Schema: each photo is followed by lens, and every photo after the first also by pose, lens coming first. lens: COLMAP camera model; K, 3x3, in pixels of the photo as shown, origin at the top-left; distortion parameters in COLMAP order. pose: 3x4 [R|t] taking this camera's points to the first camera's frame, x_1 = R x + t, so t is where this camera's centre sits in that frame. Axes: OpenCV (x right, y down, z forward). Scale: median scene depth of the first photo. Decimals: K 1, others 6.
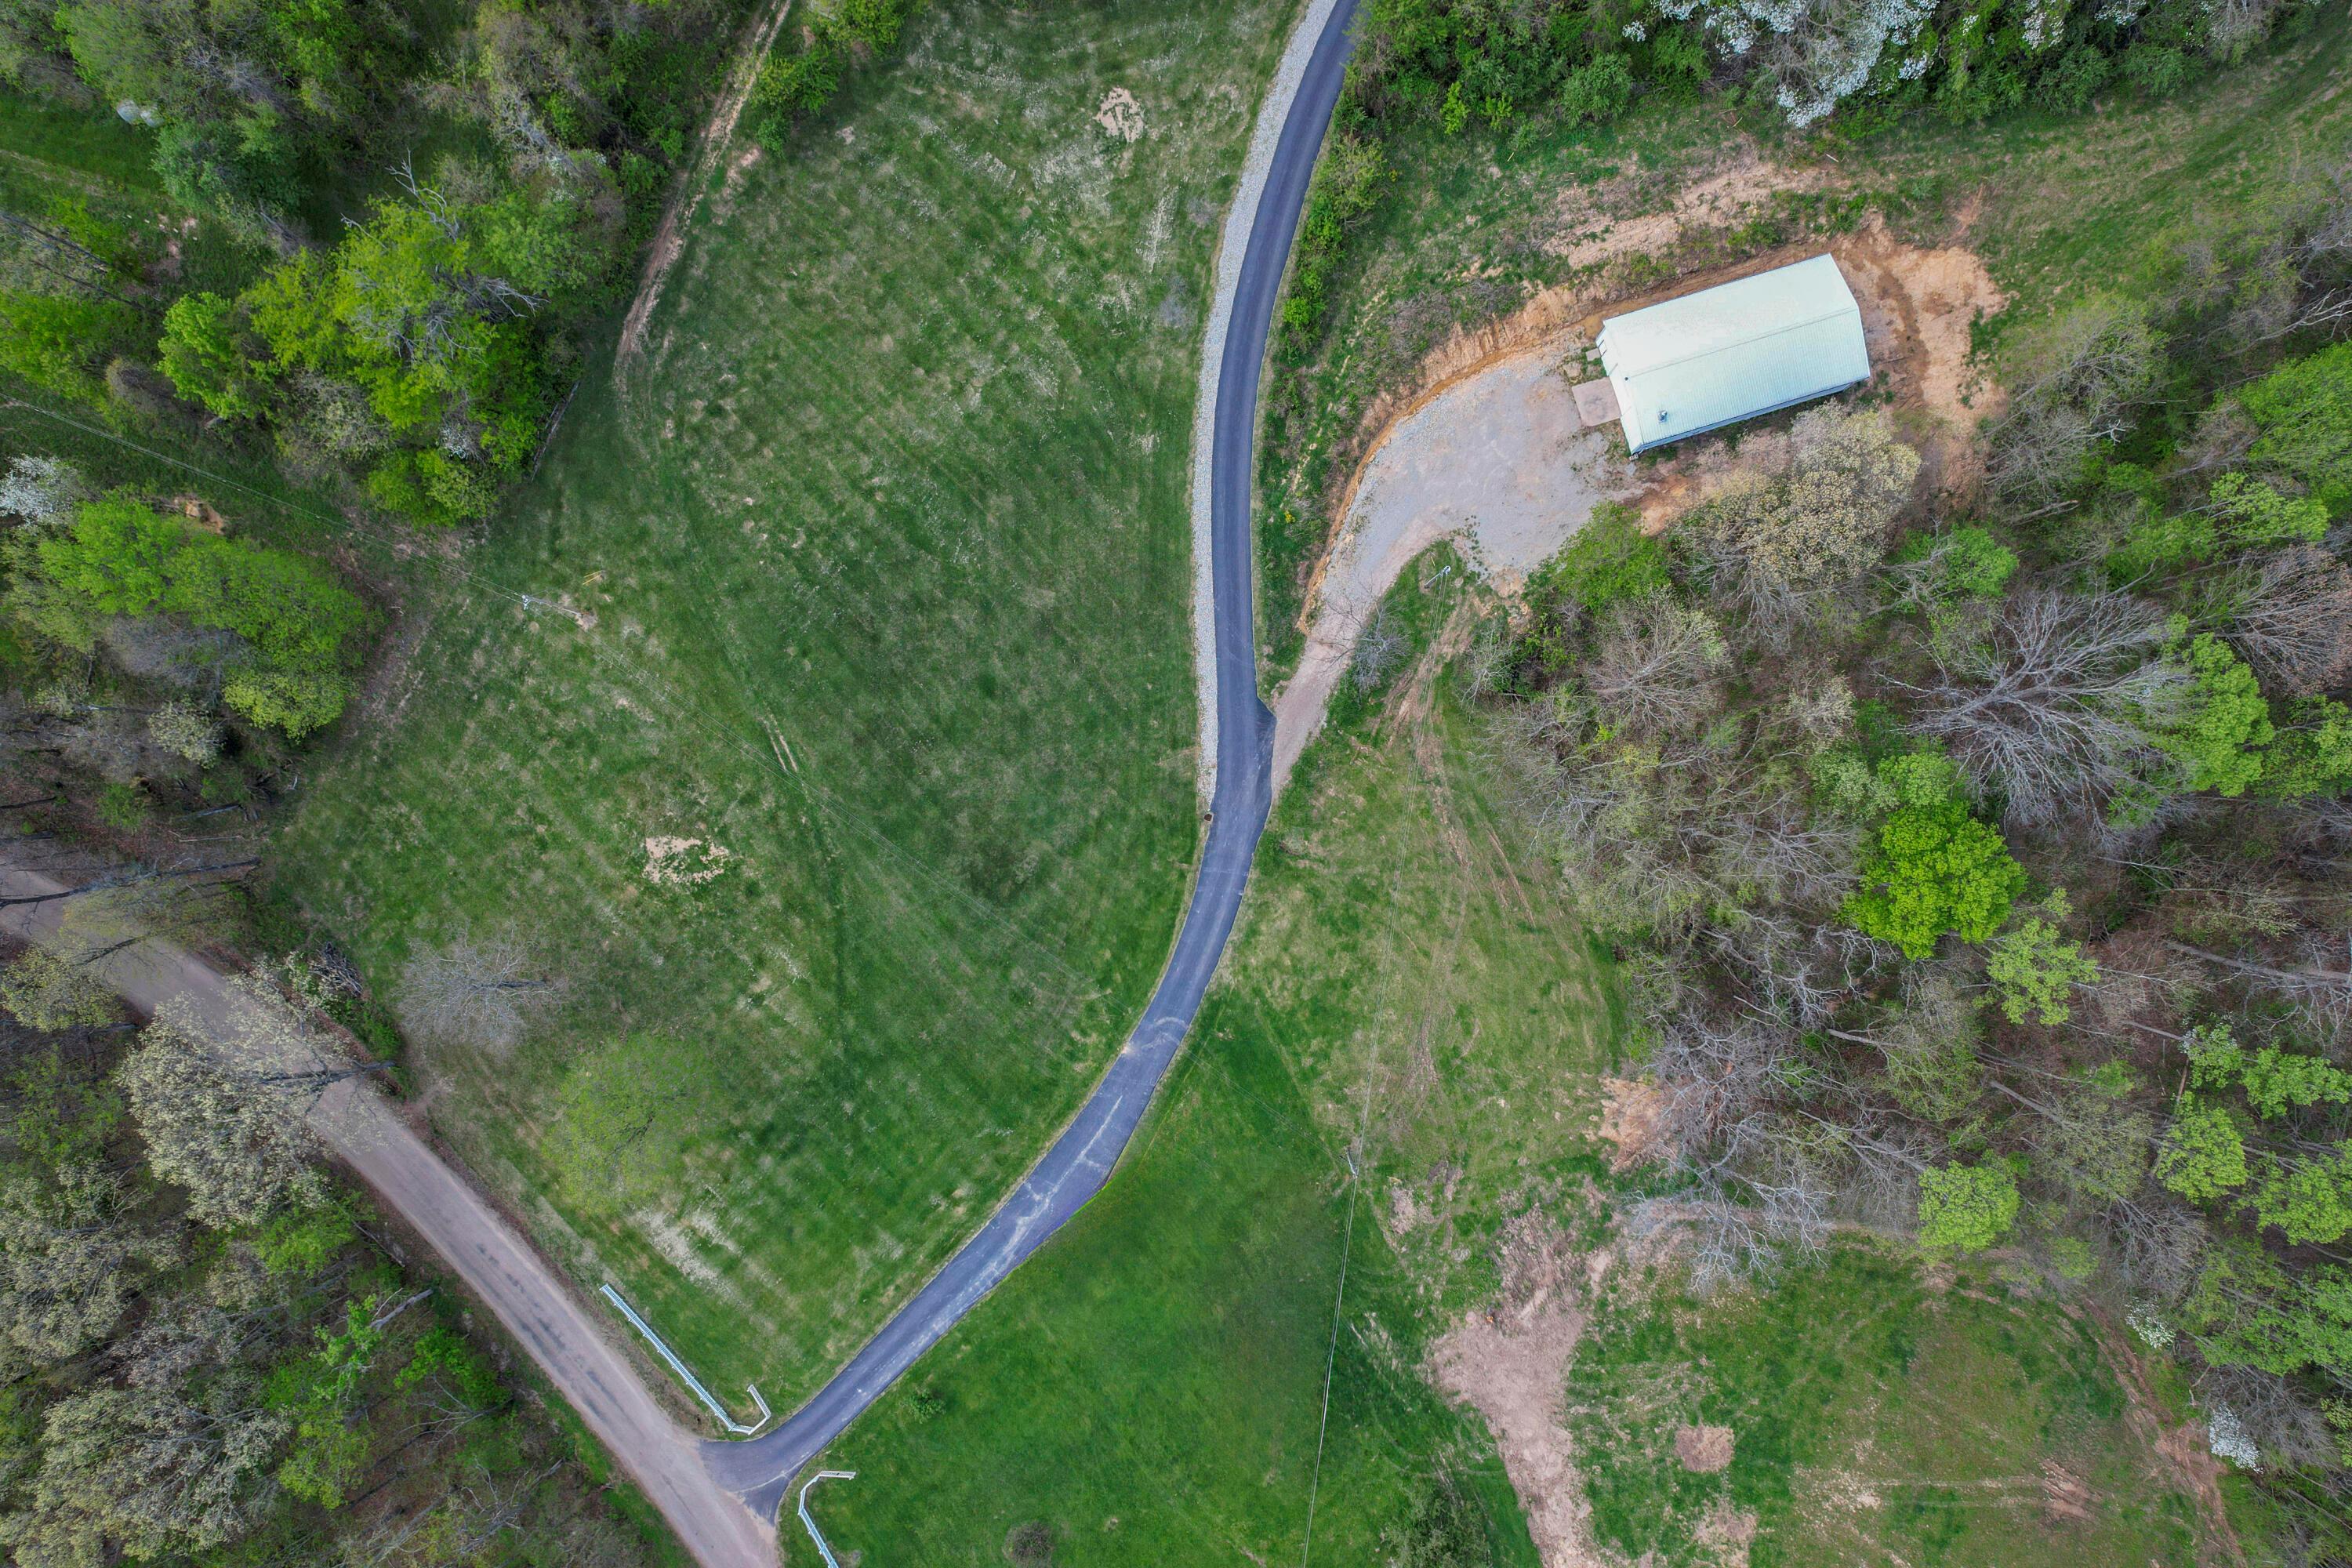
lens RADIAL K [[1611.4, 0, 1180.9], [0, 1611.4, 764.0], [0, 0, 1]] dist [-0.077983, 0.073491]
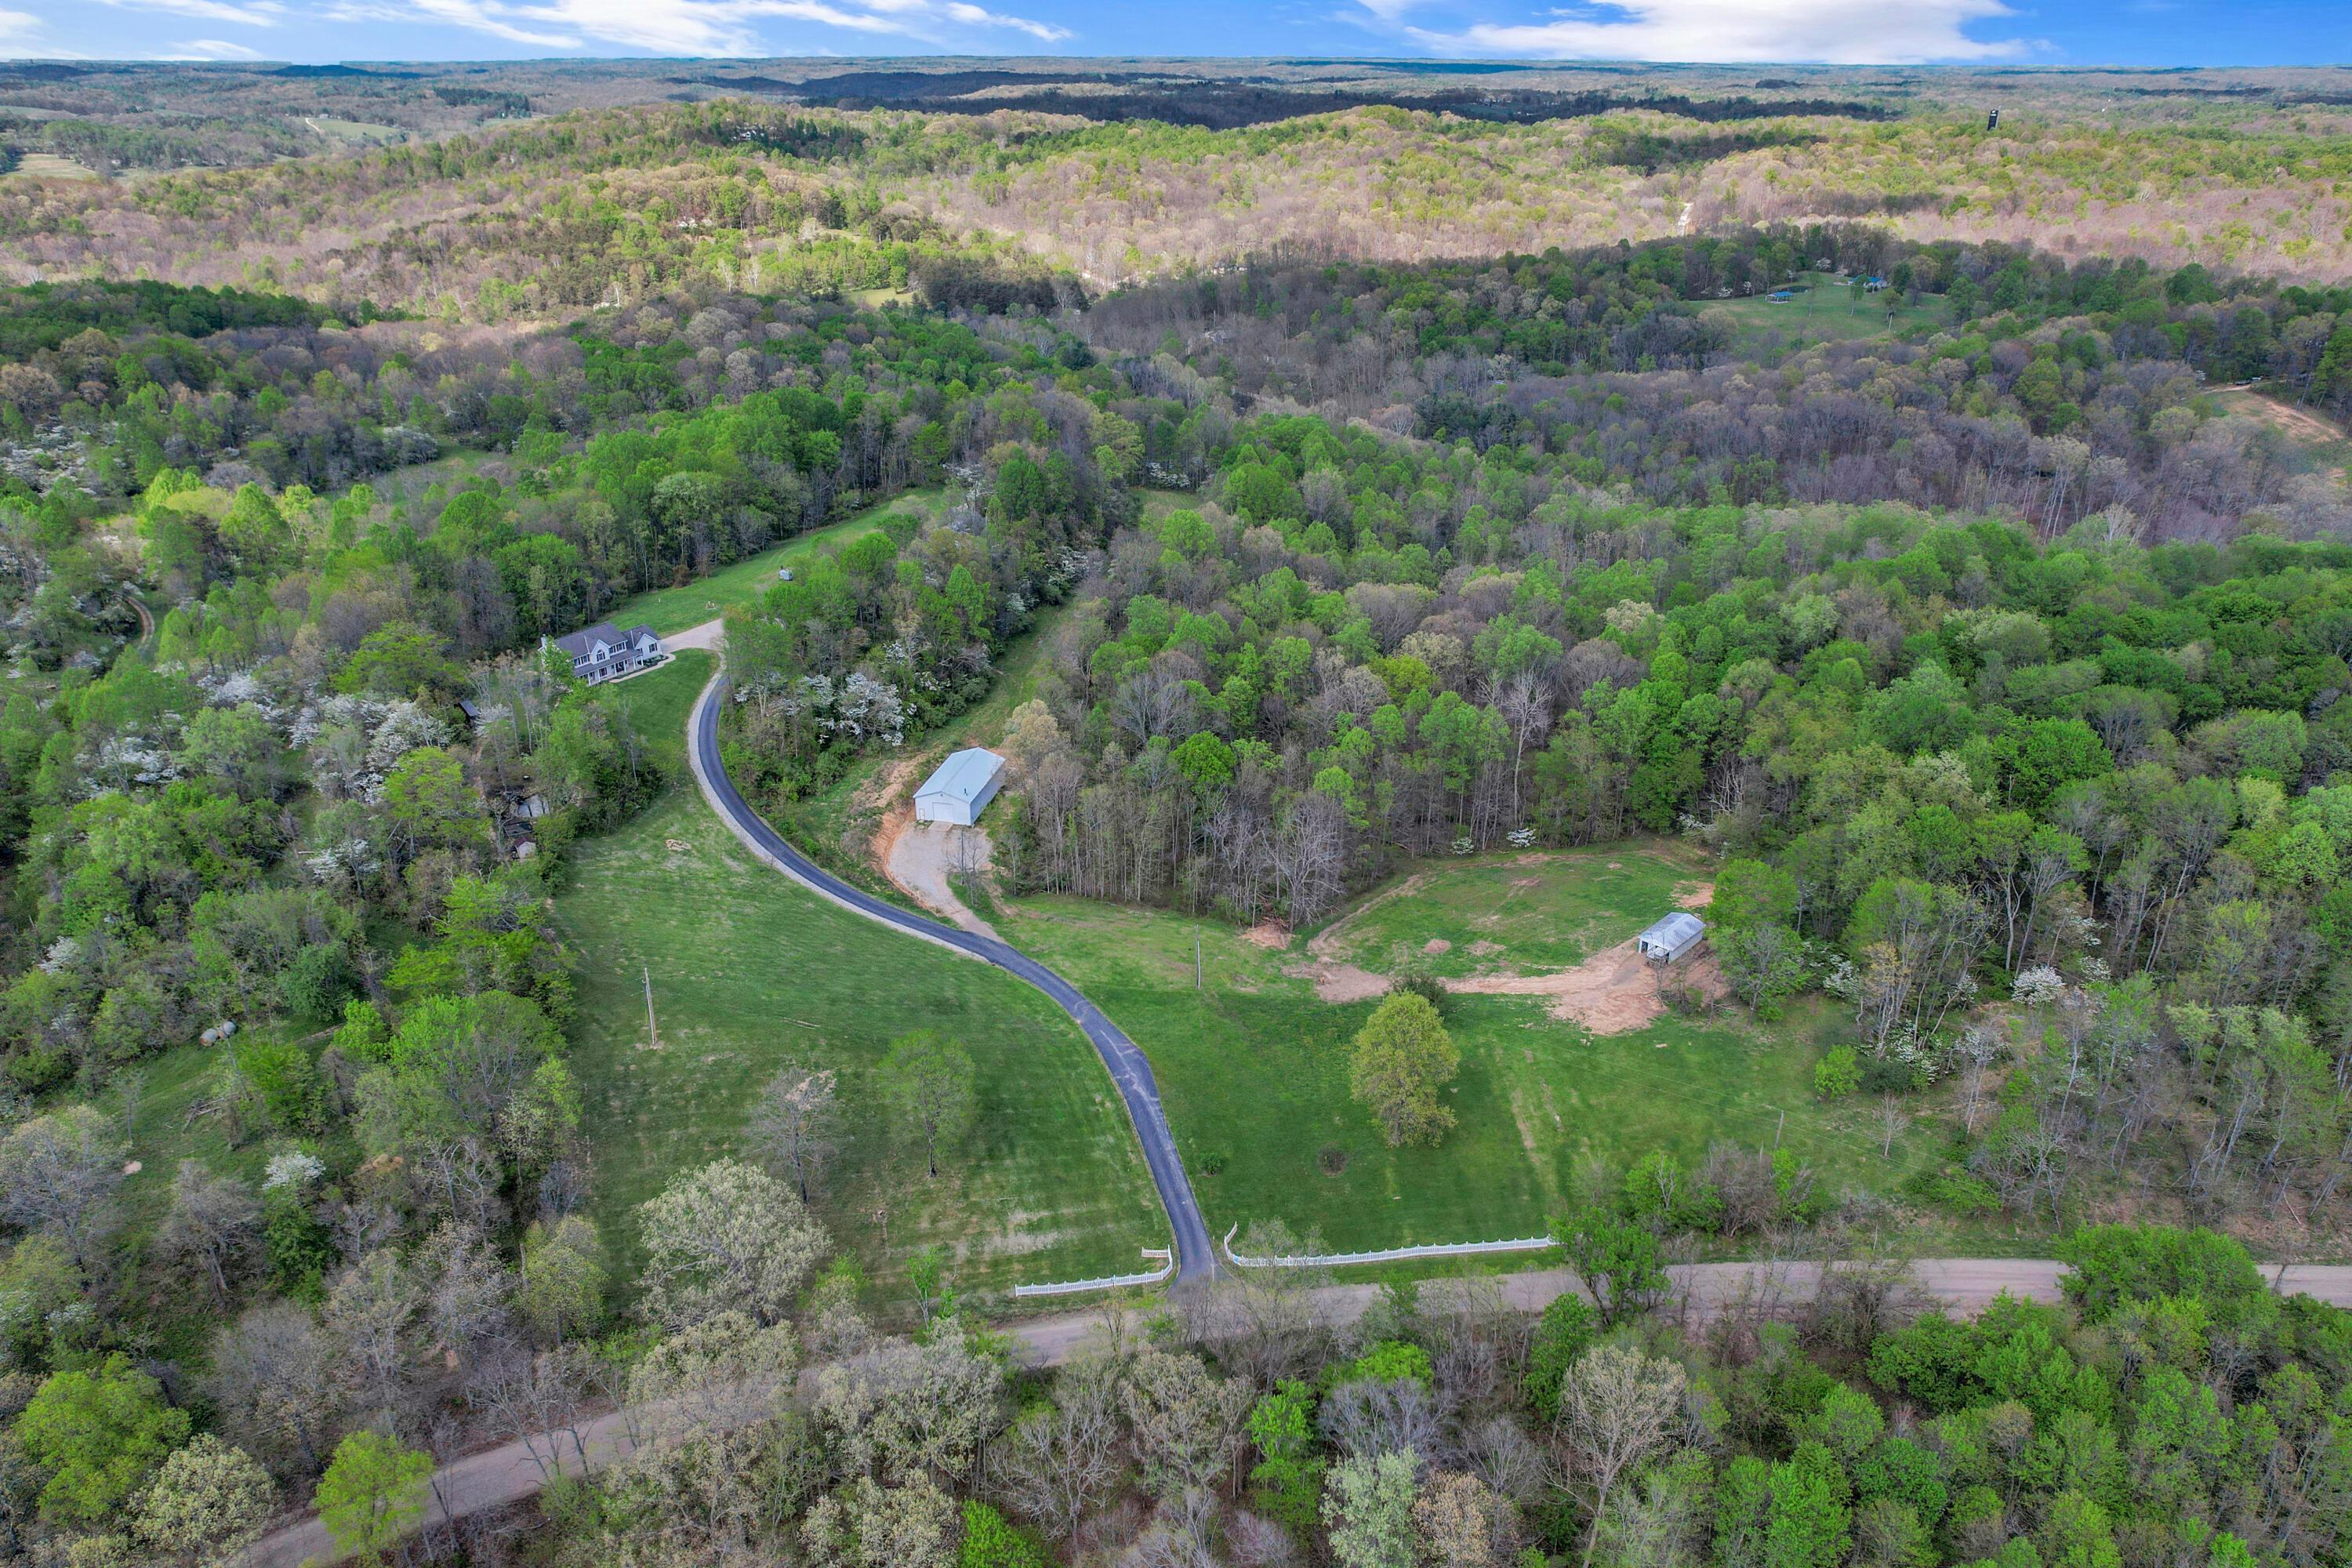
lens RADIAL K [[1611.4, 0, 1178.5], [0, 1611.4, 784.0], [0, 0, 1]] dist [-0.077983, 0.073491]
pose [[0.496889, -0.318909, 0.807093, -1.243256], [0.866489, 0.233696, -0.441115, 0.941838], [-0.047938, 0.918522, 0.392452, 0.117143]]
